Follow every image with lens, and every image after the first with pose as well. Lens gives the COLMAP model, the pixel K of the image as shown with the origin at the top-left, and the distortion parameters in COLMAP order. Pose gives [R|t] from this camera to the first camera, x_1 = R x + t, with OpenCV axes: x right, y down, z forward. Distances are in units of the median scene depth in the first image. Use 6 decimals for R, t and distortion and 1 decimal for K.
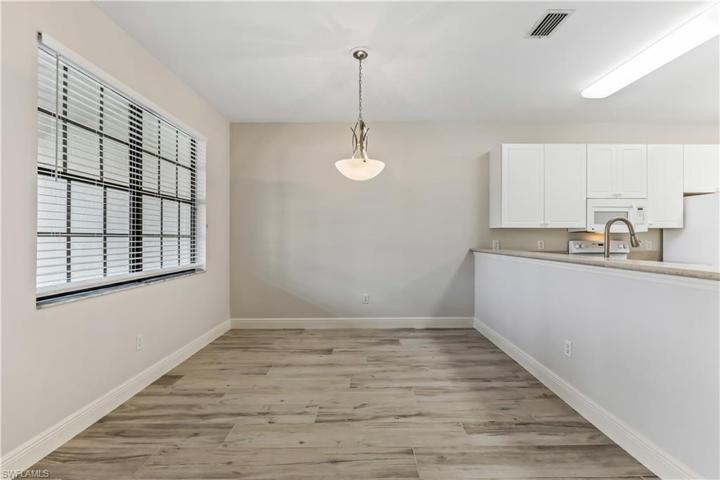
lens RADIAL K [[303.3, 0, 360.8], [0, 303.3, 237.3], [0, 0, 1]] dist [-0.033784, -0.000053]
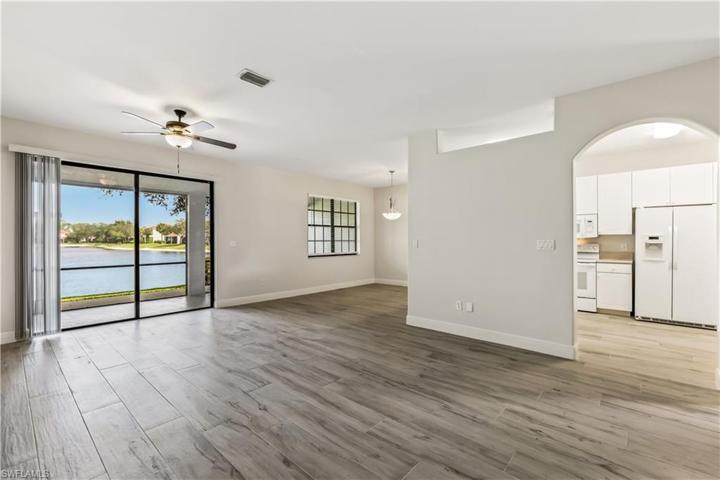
lens RADIAL K [[317.9, 0, 358.1], [0, 317.9, 238.9], [0, 0, 1]] dist [0.000573, 0.000026]
pose [[0.738912, -0.003298, -0.673794, 1.298318], [0.003000, 0.999994, -0.001605, -0.015726], [0.673795, -0.000836, 0.738918, -0.988866]]
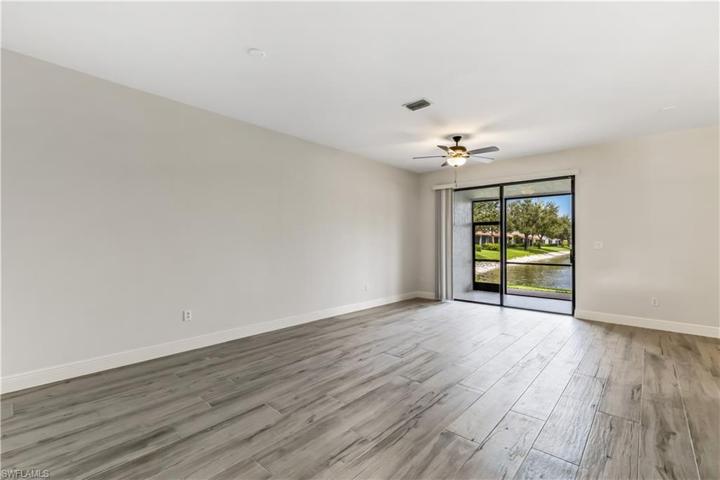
lens RADIAL K [[317.9, 0, 358.1], [0, 317.9, 238.9], [0, 0, 1]] dist [0.000573, 0.000026]
pose [[-0.679187, -0.008397, -0.733917, 1.408227], [-0.002158, 0.999953, -0.009445, -0.005856], [0.733962, -0.004831, -0.679174, 0.128419]]
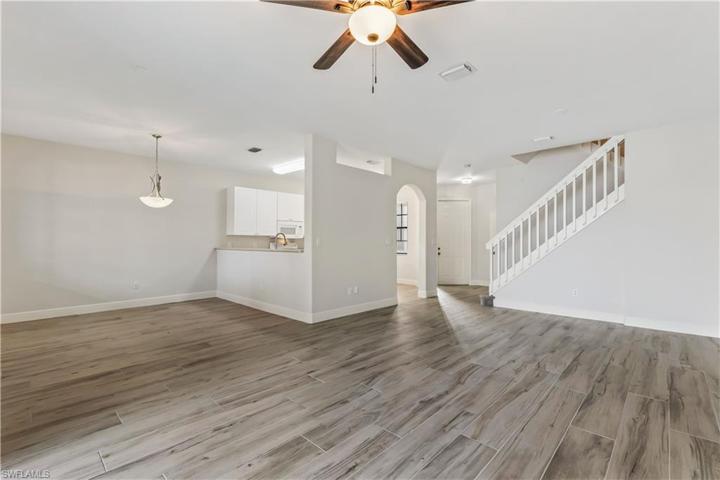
lens RADIAL K [[332.8, 0, 364.8], [0, 332.8, 241.4], [0, 0, 1]] dist [-0.000037, 0.000035]
pose [[0.678684, 0.001483, 0.734429, -0.477057], [-0.001795, 0.999998, -0.000360, 0.004834], [-0.734428, -0.001074, 0.678686, -0.955634]]
